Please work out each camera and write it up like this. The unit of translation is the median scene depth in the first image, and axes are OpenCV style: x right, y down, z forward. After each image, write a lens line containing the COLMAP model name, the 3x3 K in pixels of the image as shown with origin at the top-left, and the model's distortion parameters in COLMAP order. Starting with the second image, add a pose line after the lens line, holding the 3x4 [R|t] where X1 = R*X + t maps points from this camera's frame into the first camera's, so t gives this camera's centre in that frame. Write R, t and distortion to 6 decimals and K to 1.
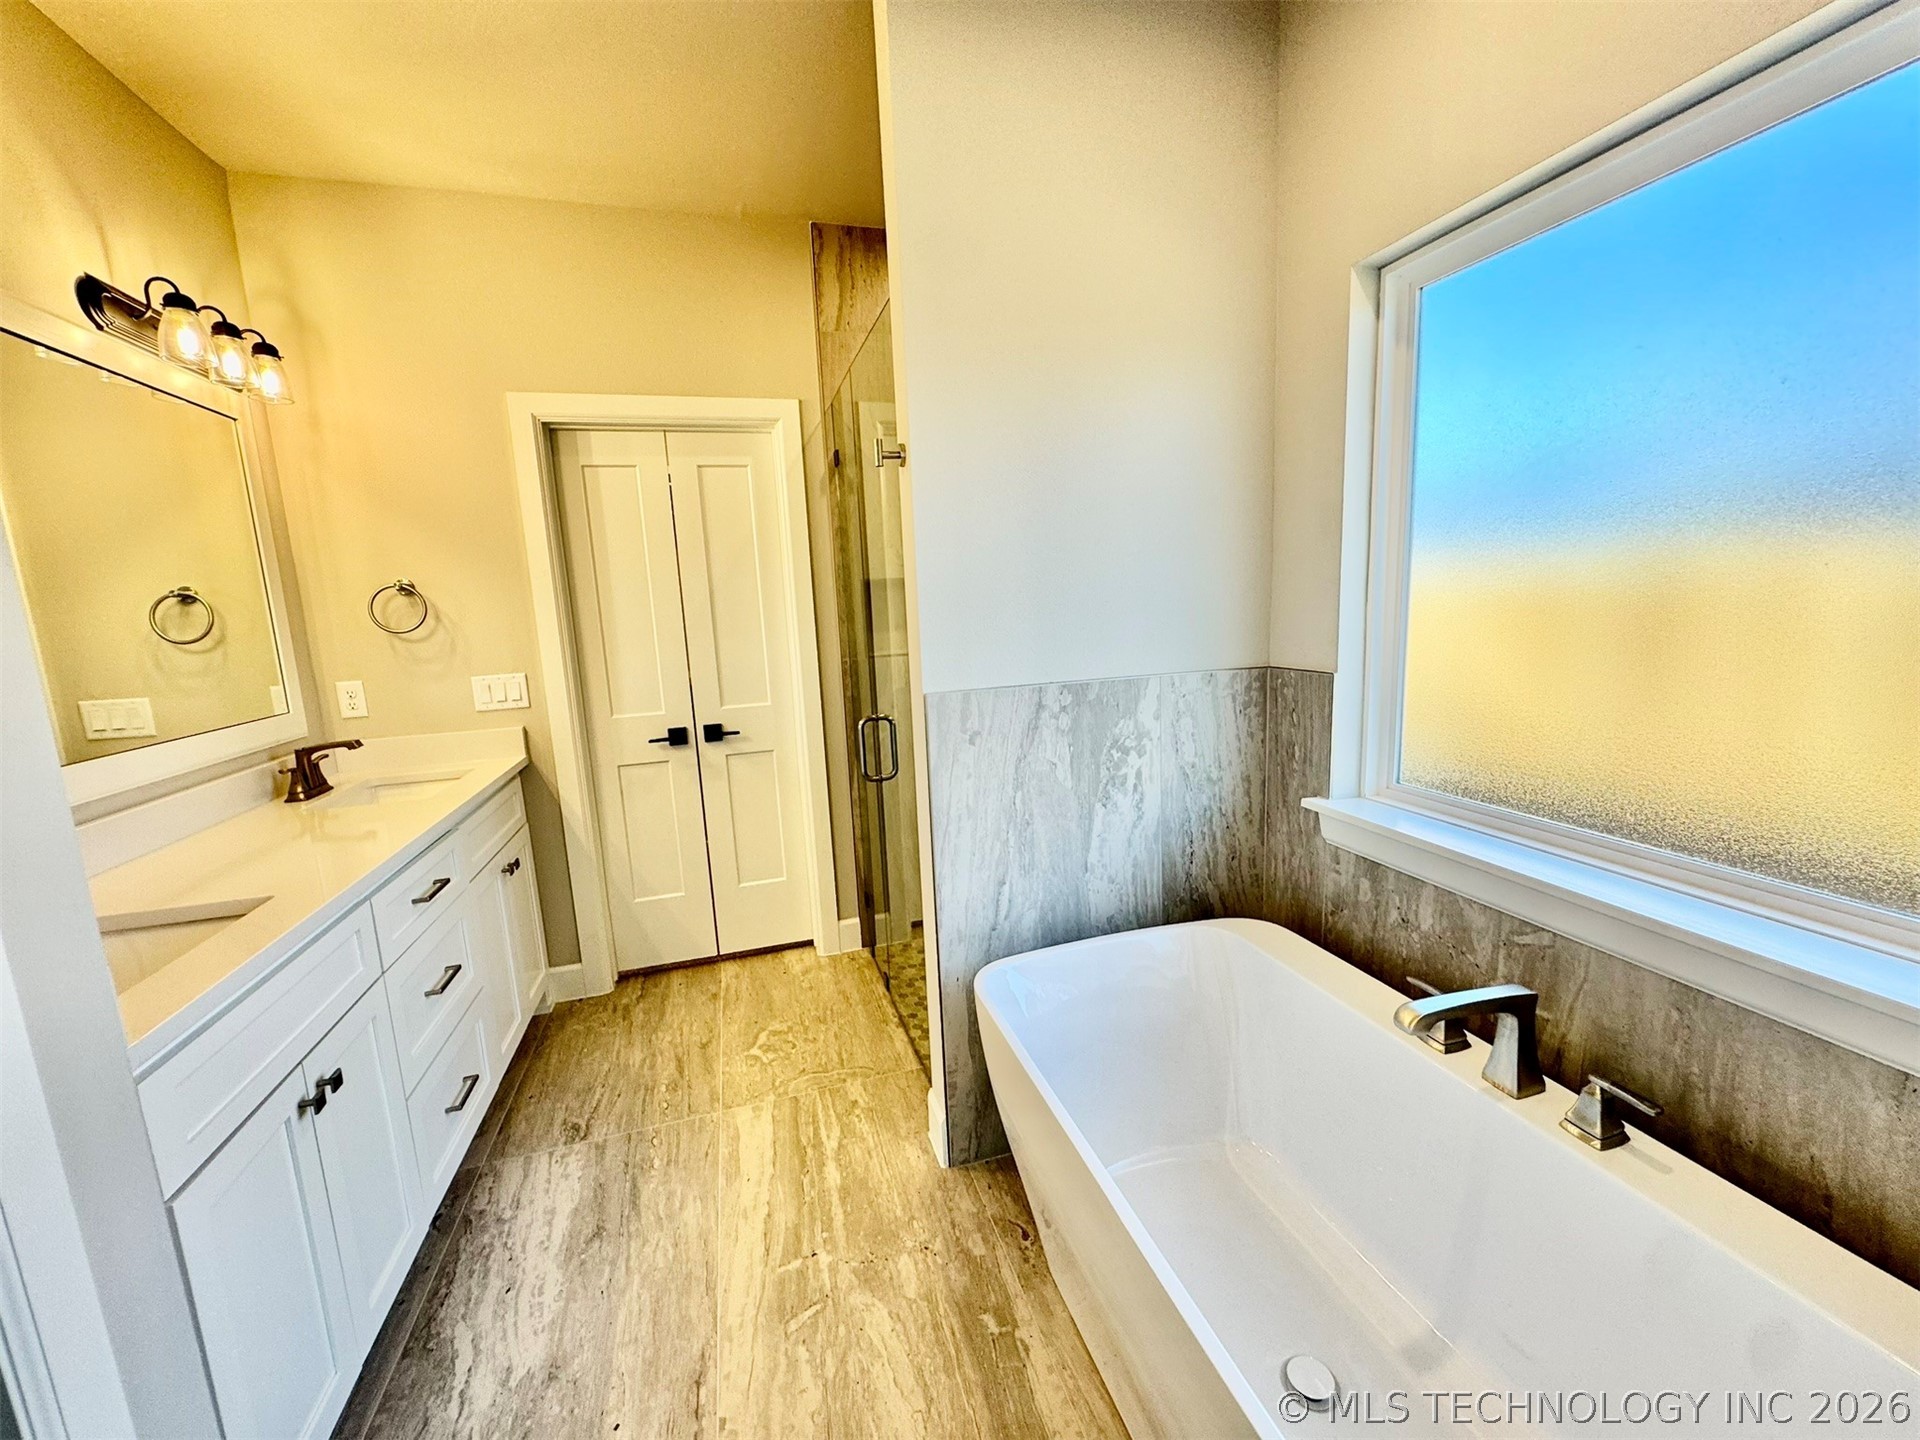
lens RADIAL K [[760.2, 0, 965.0], [0, 760.2, 723.6], [0, 0, 1]] dist [-0.002290, -0.000587]
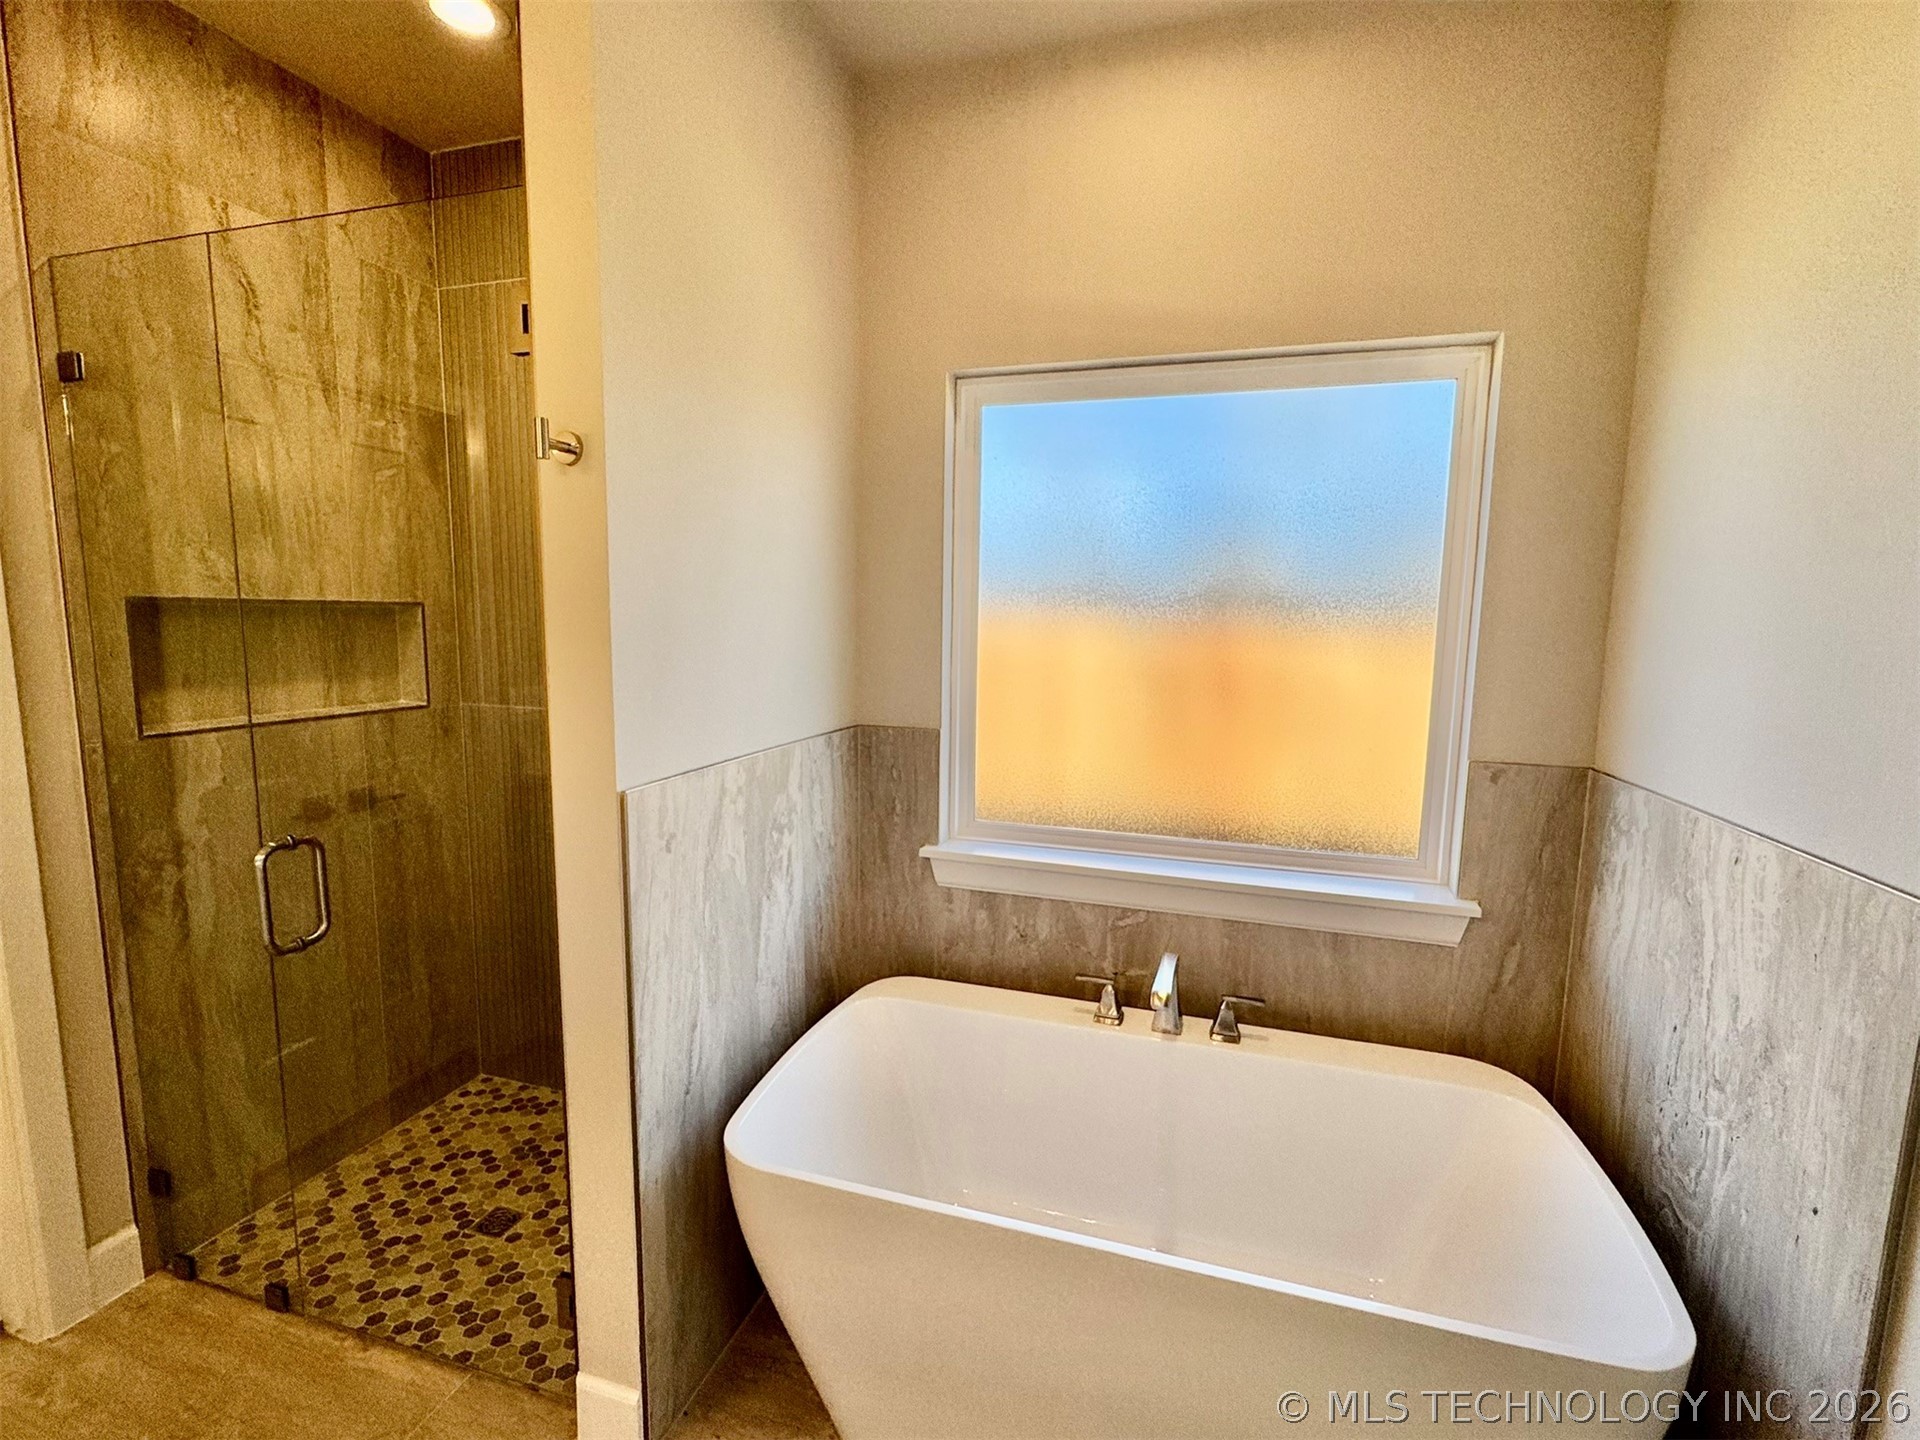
lens RADIAL K [[857.0, 0, 958.1], [0, 857.0, 723.8], [0, 0, 1]] dist [-0.004901, 0.000490]
pose [[0.562234, -0.051441, 0.825377, -0.491117], [0.094032, 0.995567, -0.002004, -0.065914], [-0.821615, 0.078739, 0.564579, 0.270046]]
